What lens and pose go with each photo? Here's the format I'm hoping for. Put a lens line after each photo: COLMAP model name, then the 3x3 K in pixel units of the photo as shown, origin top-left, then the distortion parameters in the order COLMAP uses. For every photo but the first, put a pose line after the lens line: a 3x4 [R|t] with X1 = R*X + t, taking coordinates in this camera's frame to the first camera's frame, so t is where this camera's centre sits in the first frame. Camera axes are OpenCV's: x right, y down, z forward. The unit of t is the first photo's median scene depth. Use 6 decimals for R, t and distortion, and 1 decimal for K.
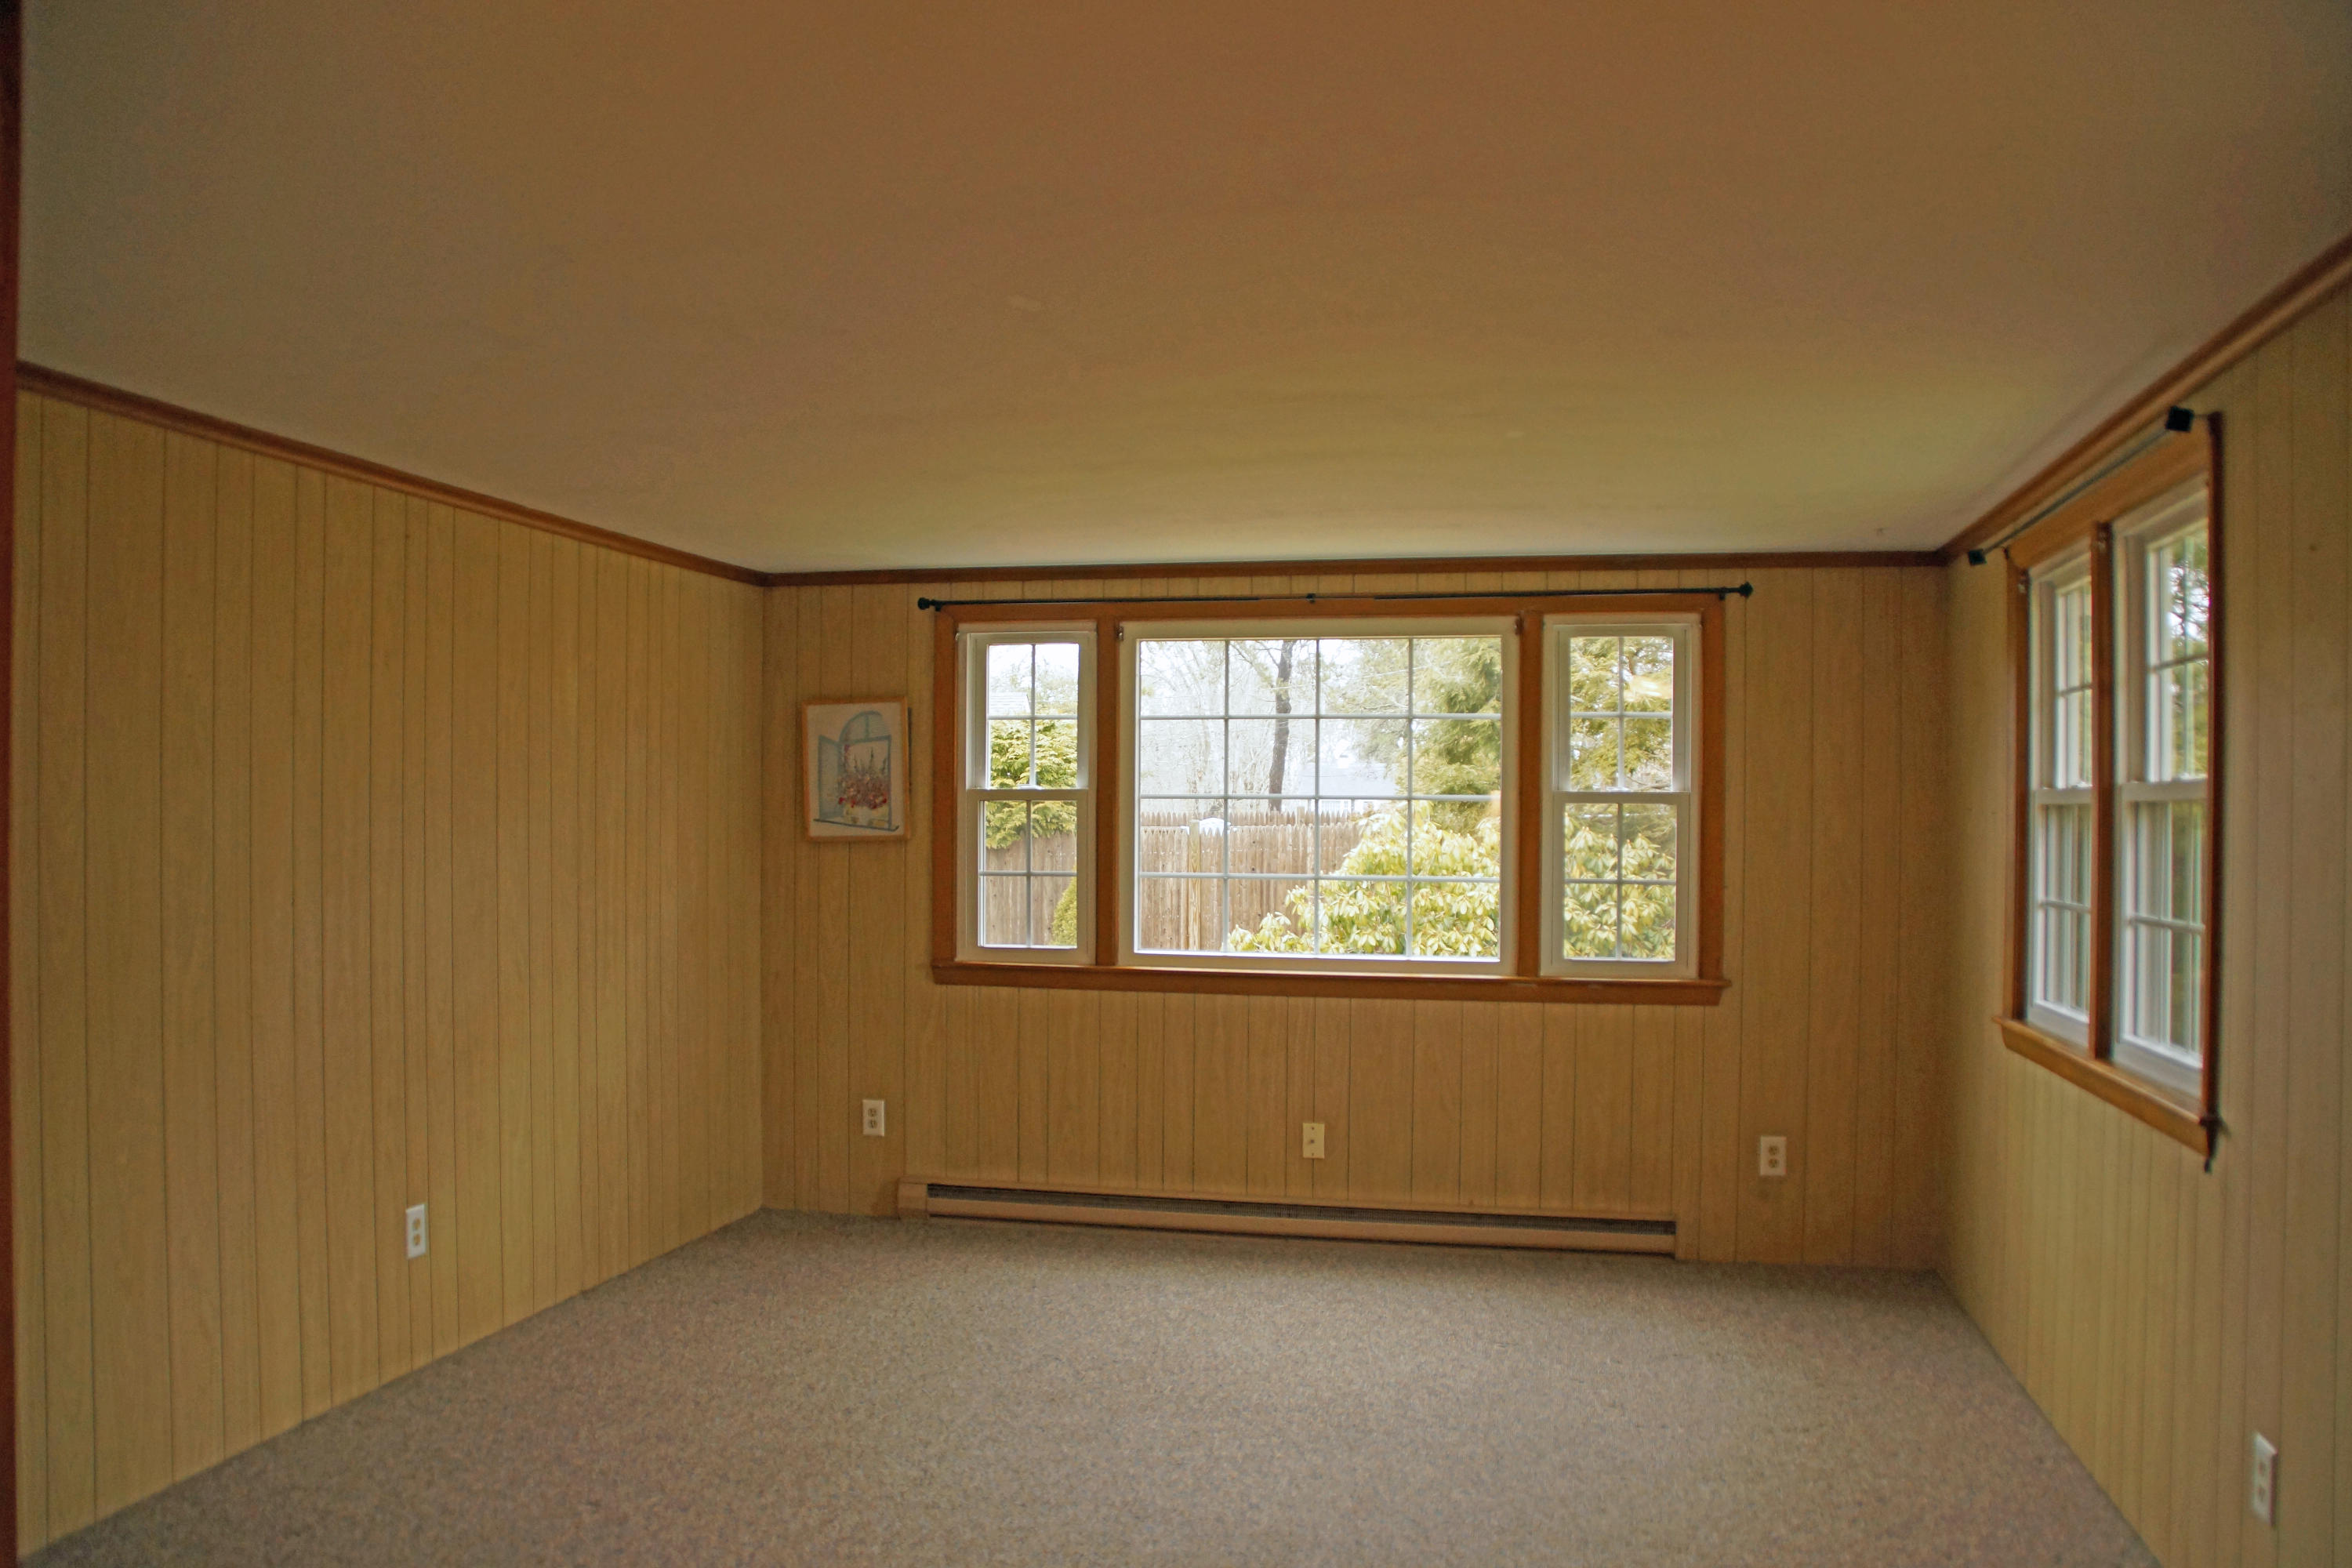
lens RADIAL K [[1838.0, 0, 1167.2], [0, 1838.0, 786.5], [0, 0, 1]] dist [-0.121110, 0.049046]
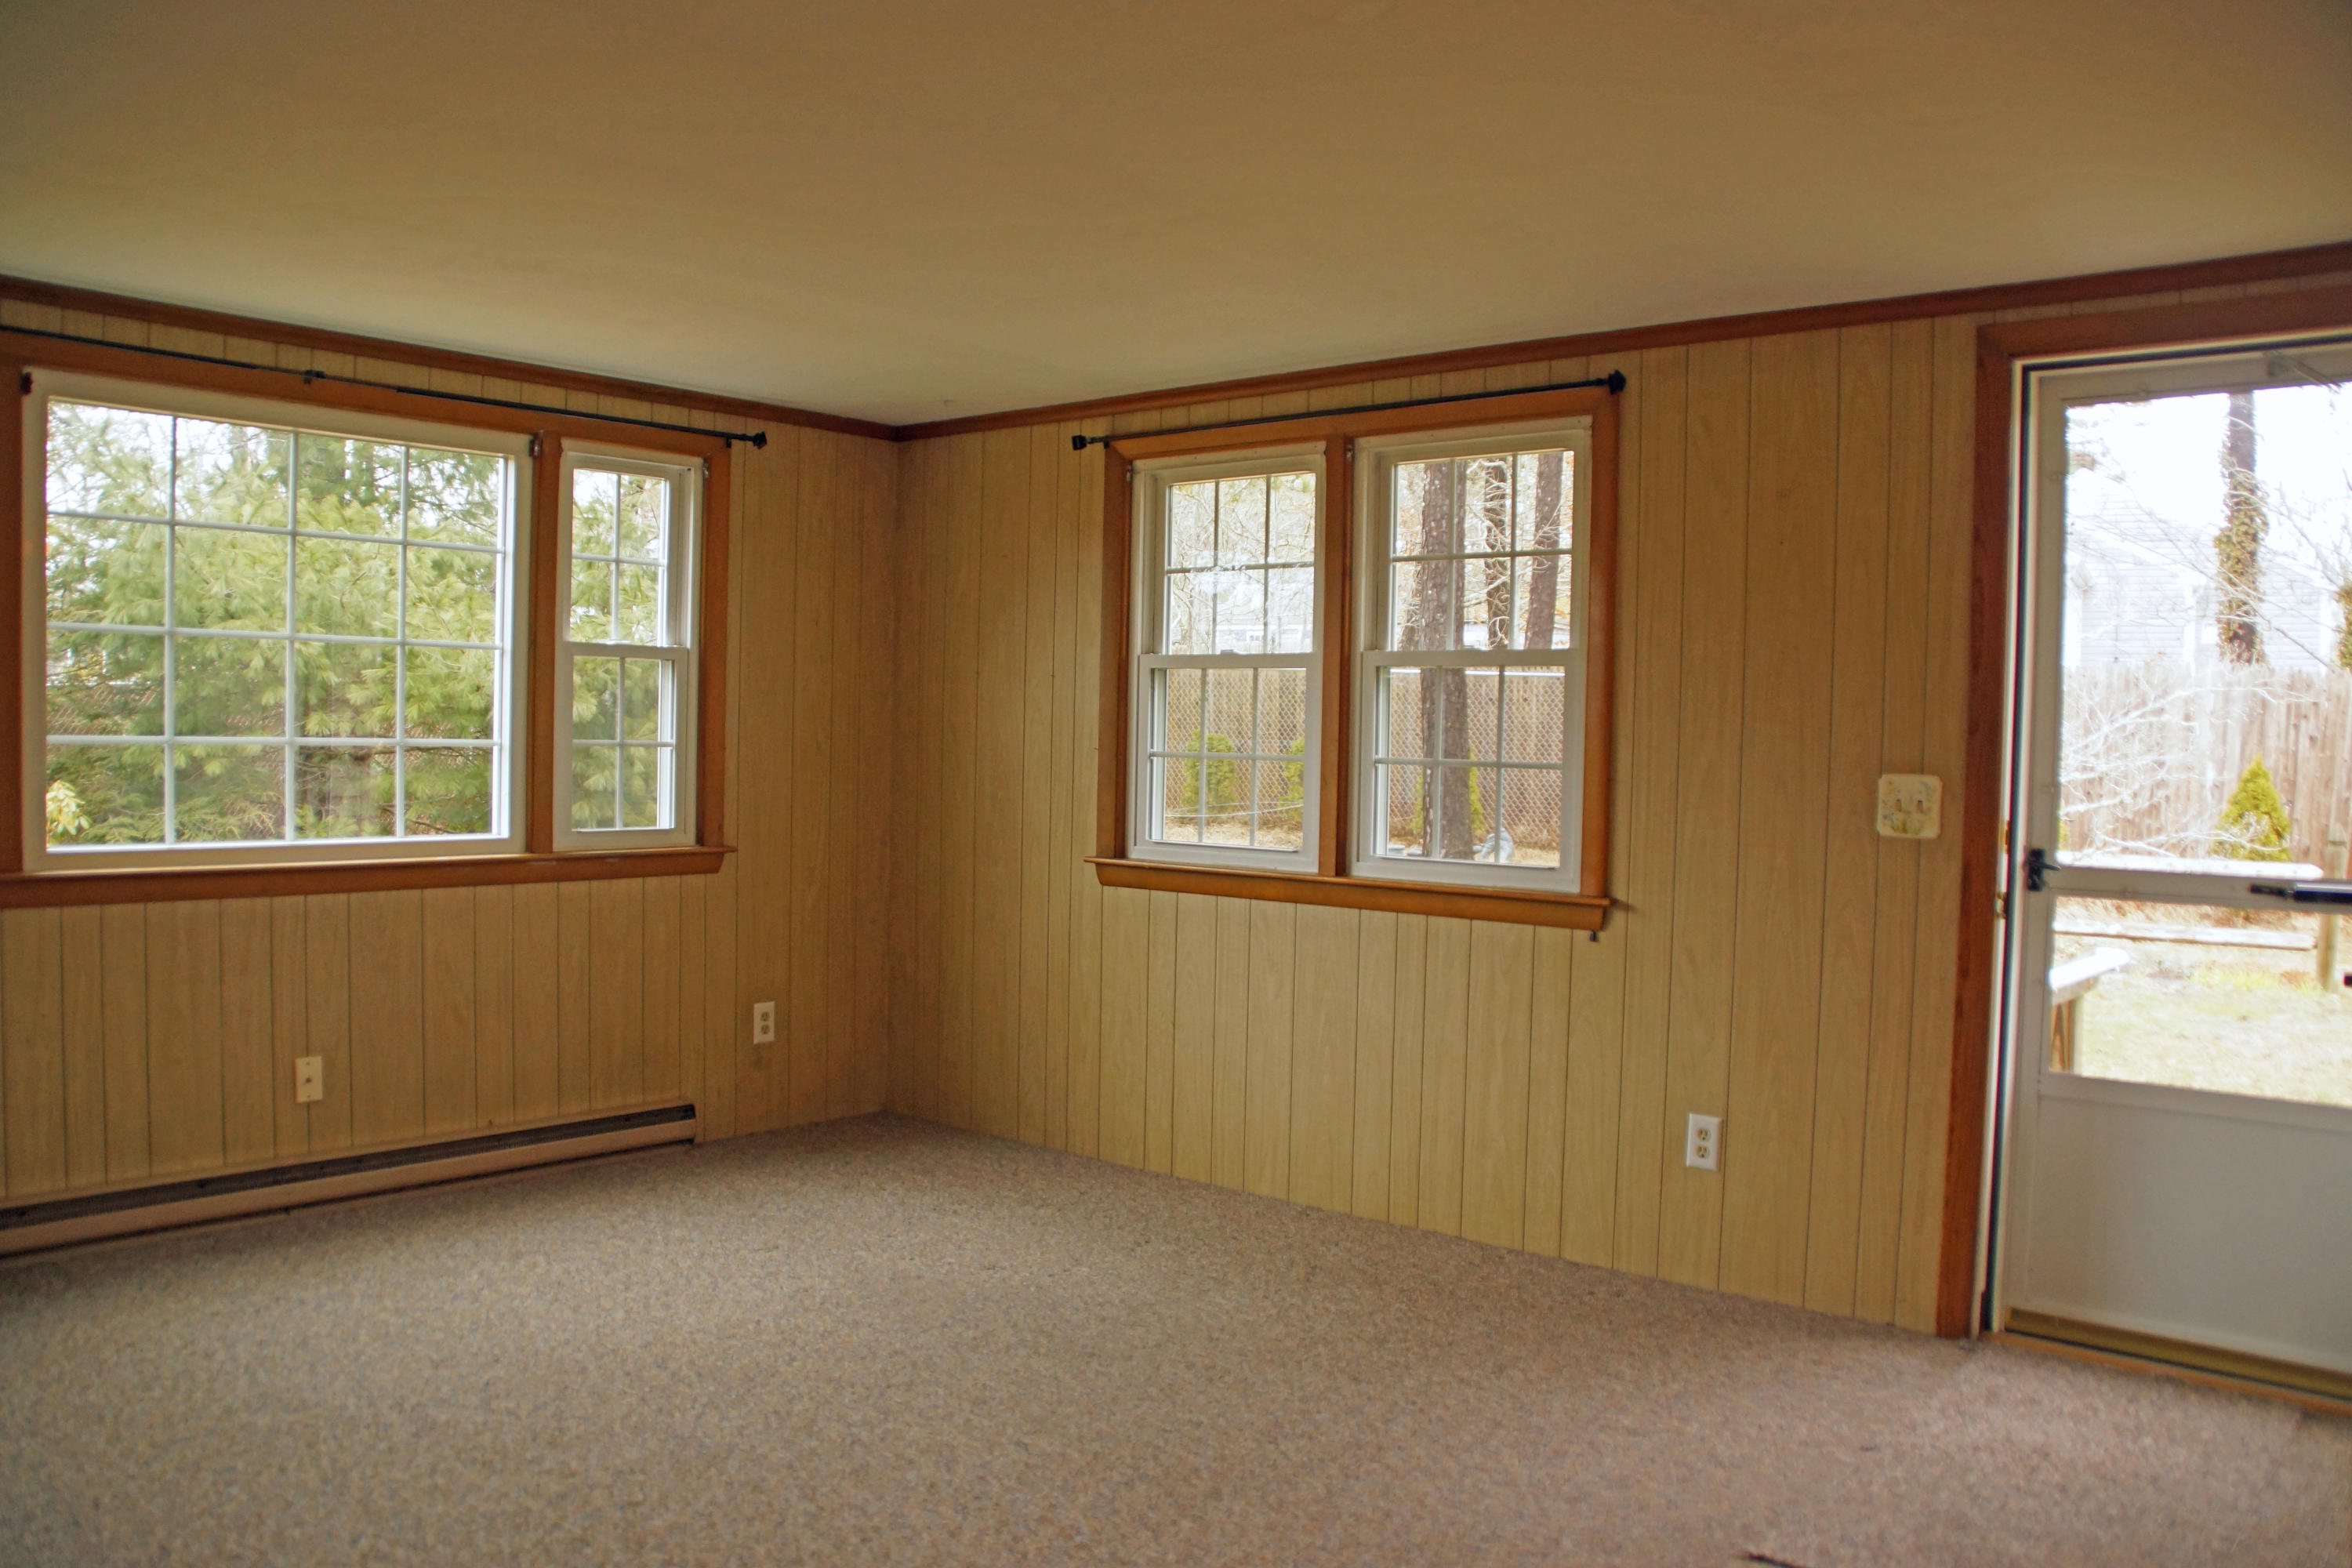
lens RADIAL K [[1838.0, 0, 1171.8], [0, 1838.0, 784.6], [0, 0, 1]] dist [-0.121110, 0.049046]
pose [[0.482464, -0.023385, 0.875604, -0.419530], [-0.029528, 0.998641, 0.042941, 0.026078], [-0.875418, -0.046572, 0.481118, 0.331759]]
